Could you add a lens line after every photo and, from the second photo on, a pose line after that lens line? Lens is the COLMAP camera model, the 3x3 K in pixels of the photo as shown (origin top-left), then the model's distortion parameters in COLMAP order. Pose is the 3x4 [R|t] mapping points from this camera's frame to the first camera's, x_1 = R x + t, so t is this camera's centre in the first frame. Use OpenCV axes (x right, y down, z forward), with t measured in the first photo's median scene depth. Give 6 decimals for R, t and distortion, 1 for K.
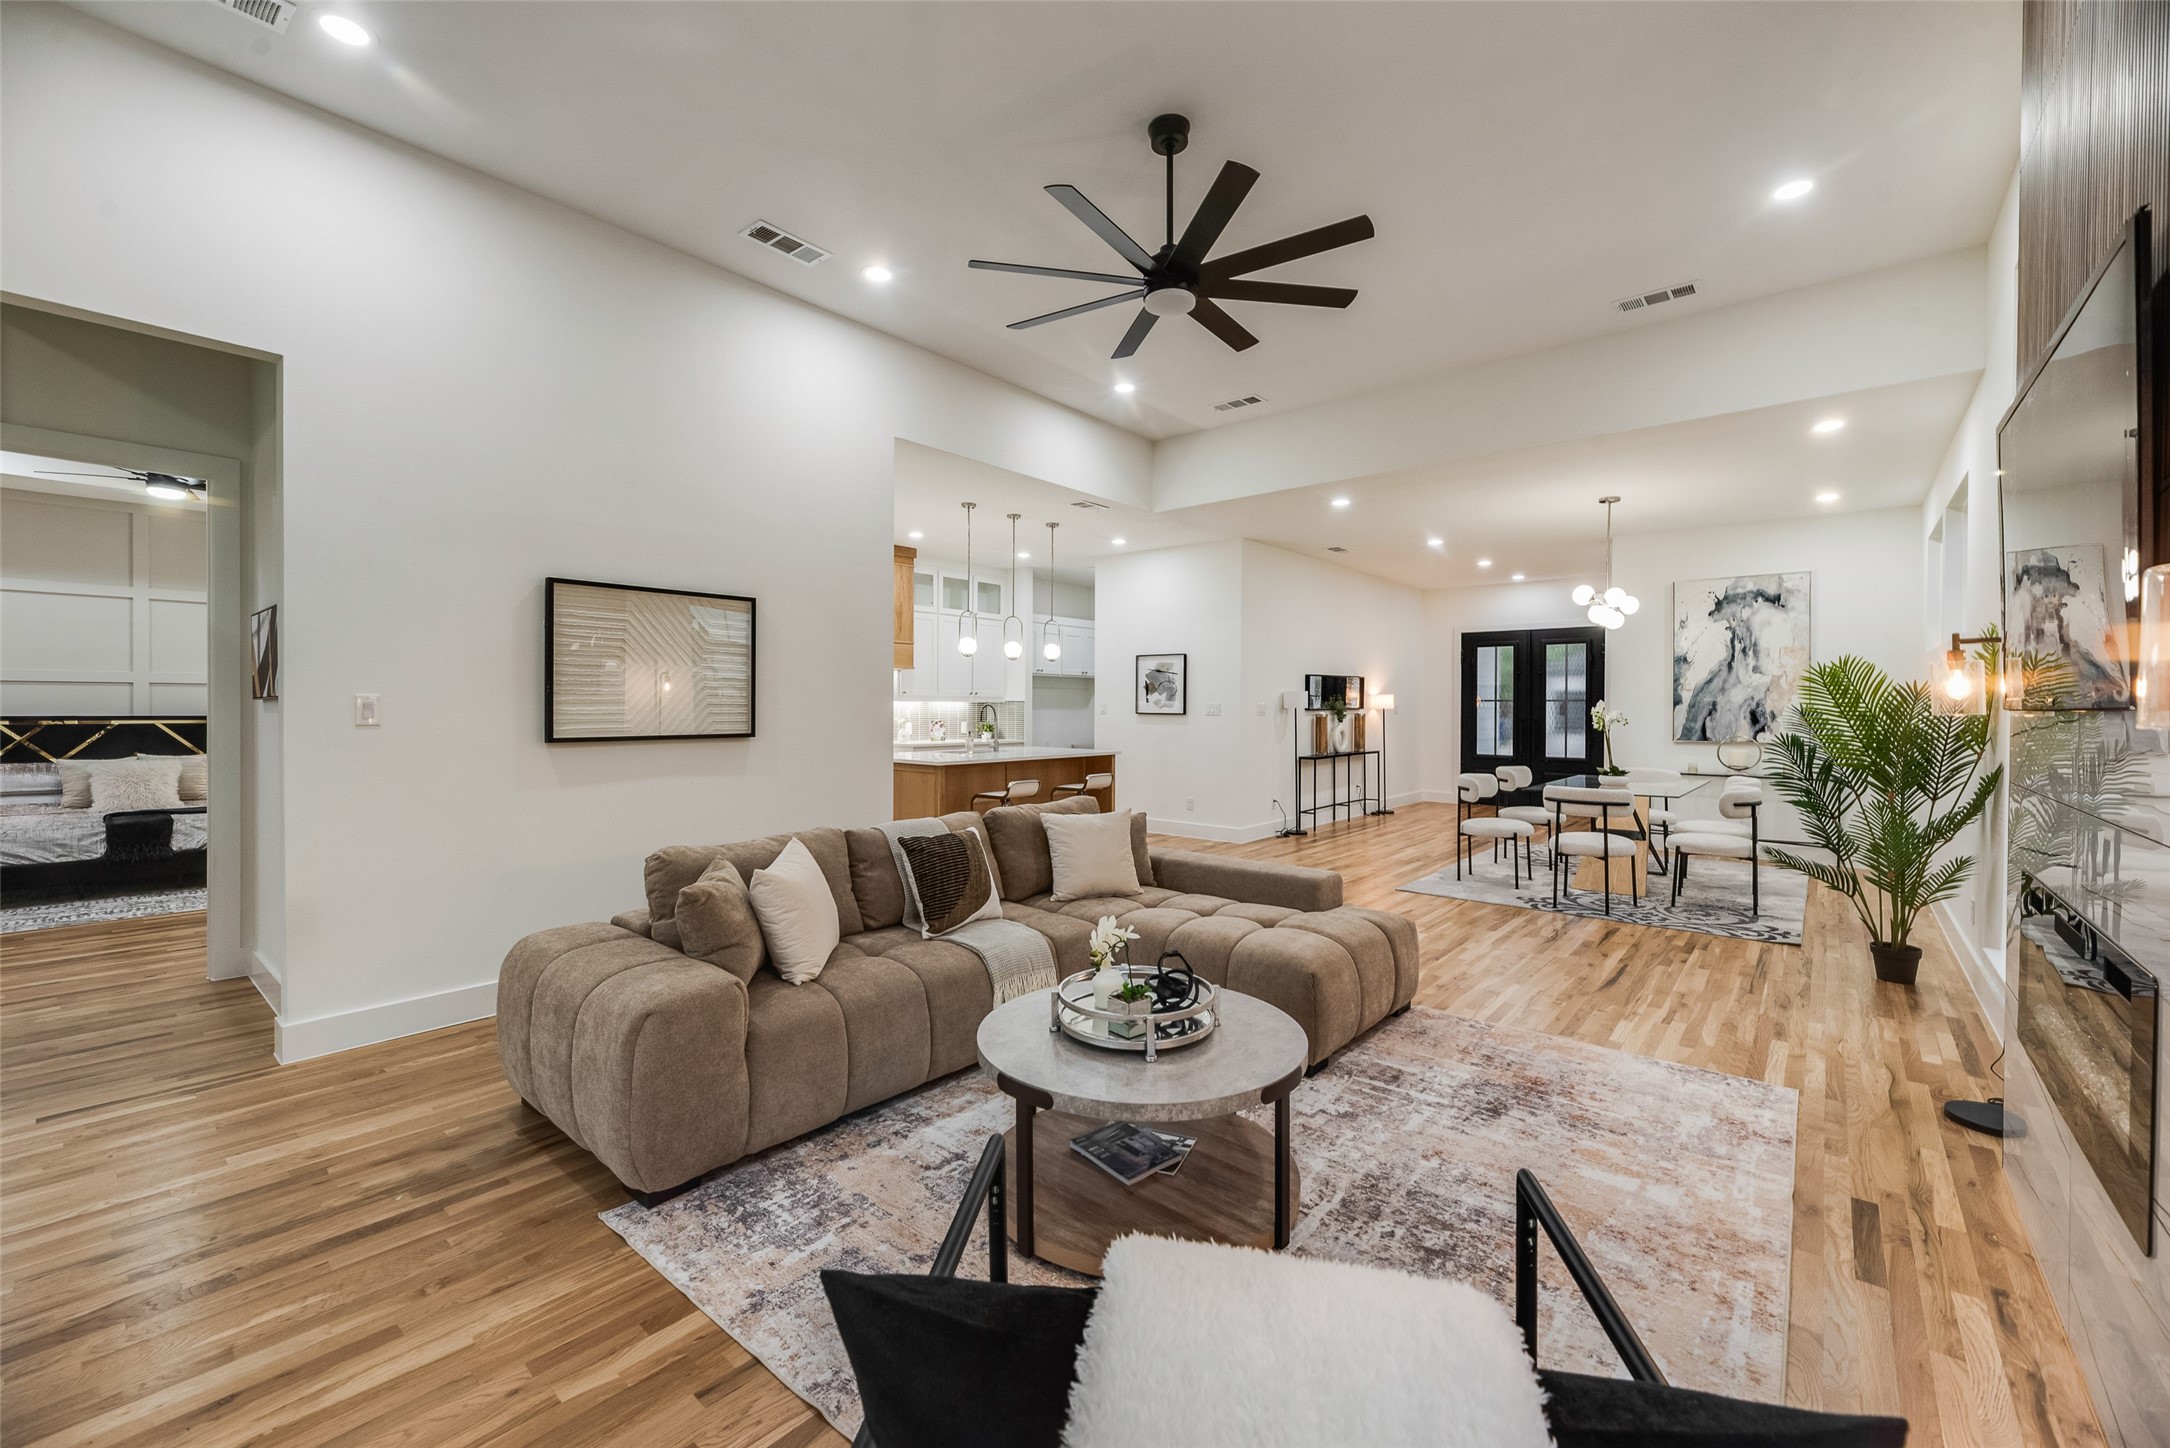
lens RADIAL K [[869.6, 0, 1096.8], [0, 869.6, 707.9], [0, 0, 1]] dist [0.003540, 0.000159]
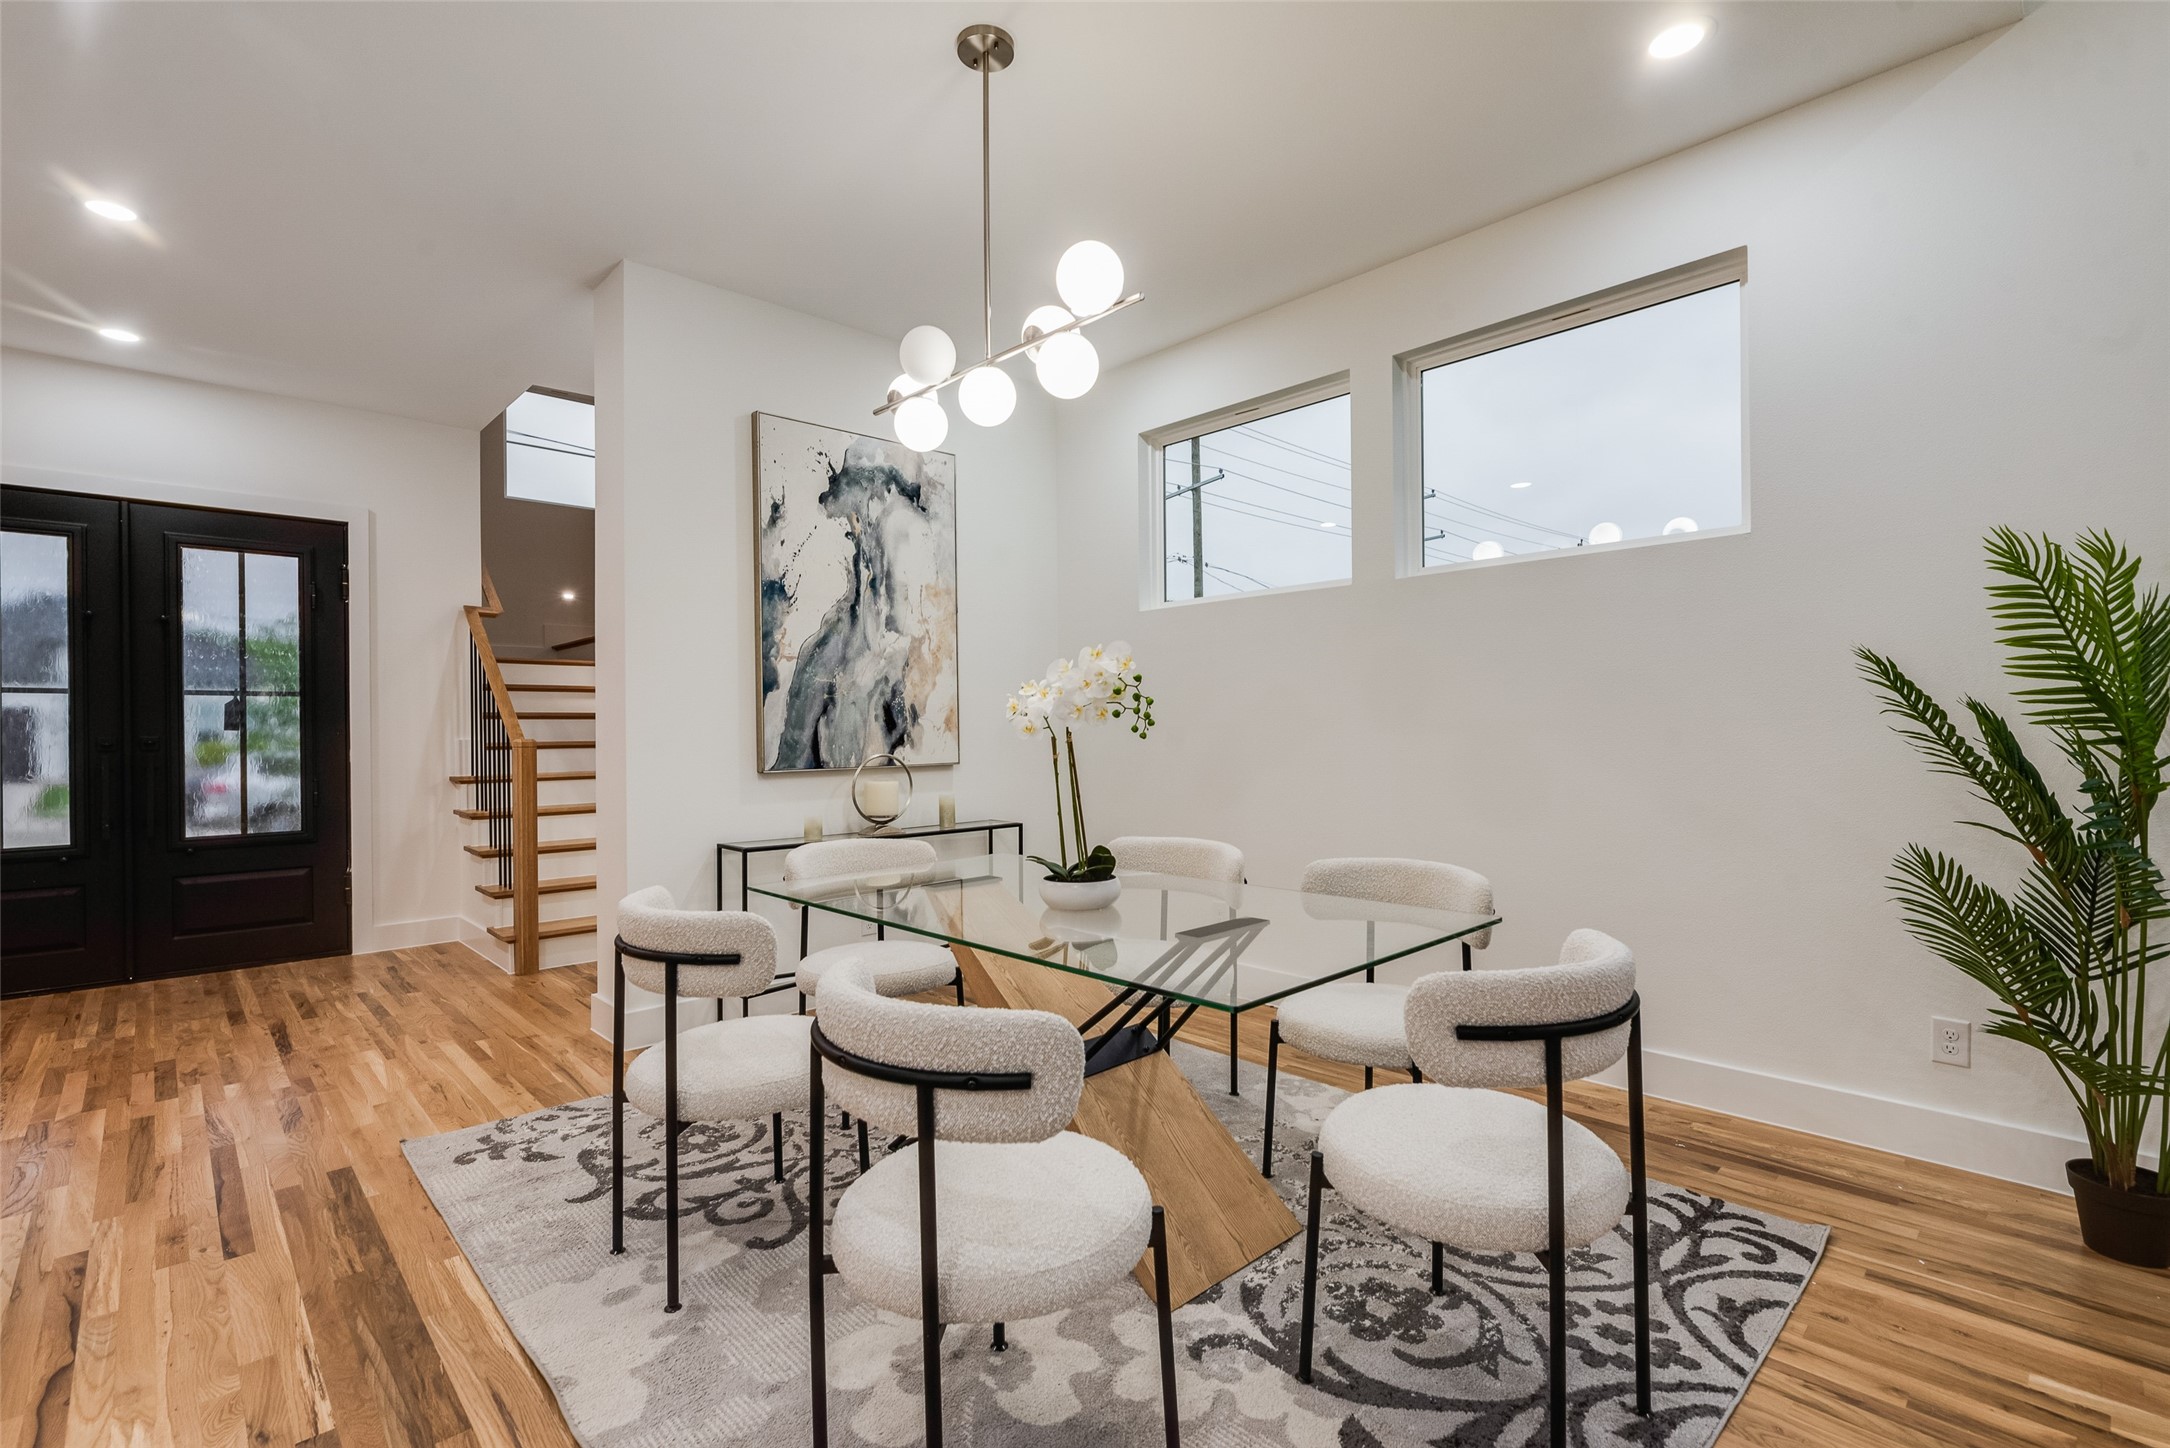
lens RADIAL K [[994.4, 0, 1084.4], [0, 994.4, 727.1], [0, 0, 1]] dist [0.001241, 0.000112]
pose [[0.119440, -0.003303, 0.992836, 0.187489], [0.012569, 0.999919, 0.001815, 0.016853], [-0.992762, 0.012262, 0.119472, 0.804896]]
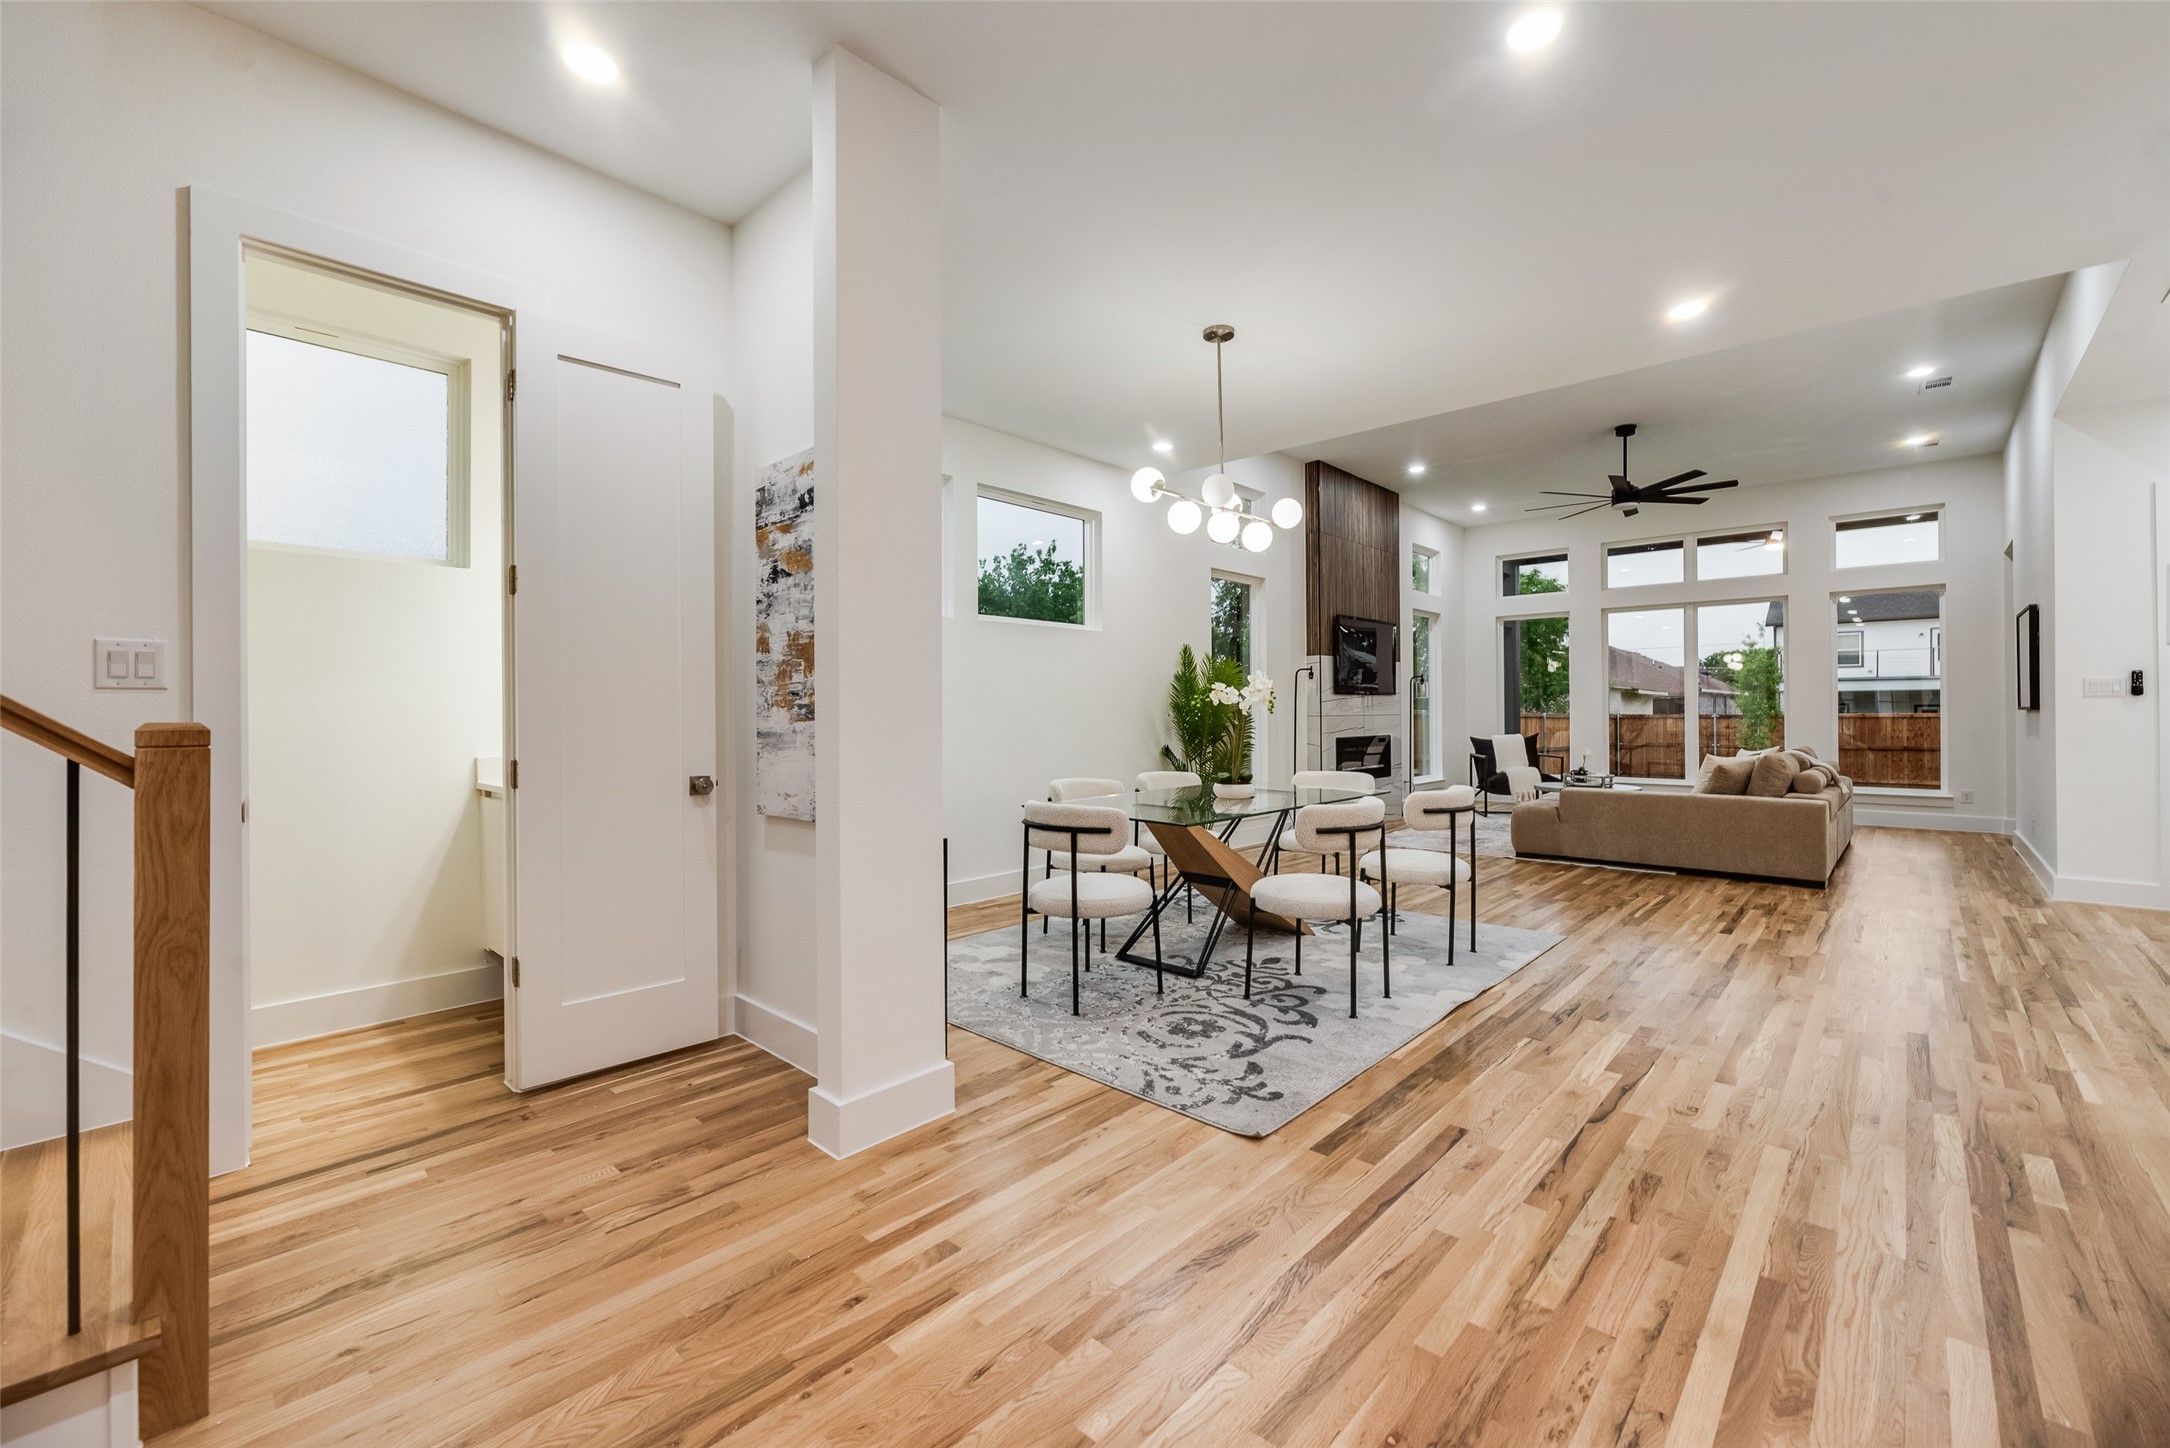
lens RADIAL K [[909.3, 0, 1069.6], [0, 909.3, 715.9], [0, 0, 1]] dist [0.000711, -0.000162]
pose [[-0.998643, -0.002577, 0.052023, 0.632600], [-0.002218, 0.999973, 0.006941, 0.017468], [-0.052039, 0.006816, -0.998622, 1.521758]]
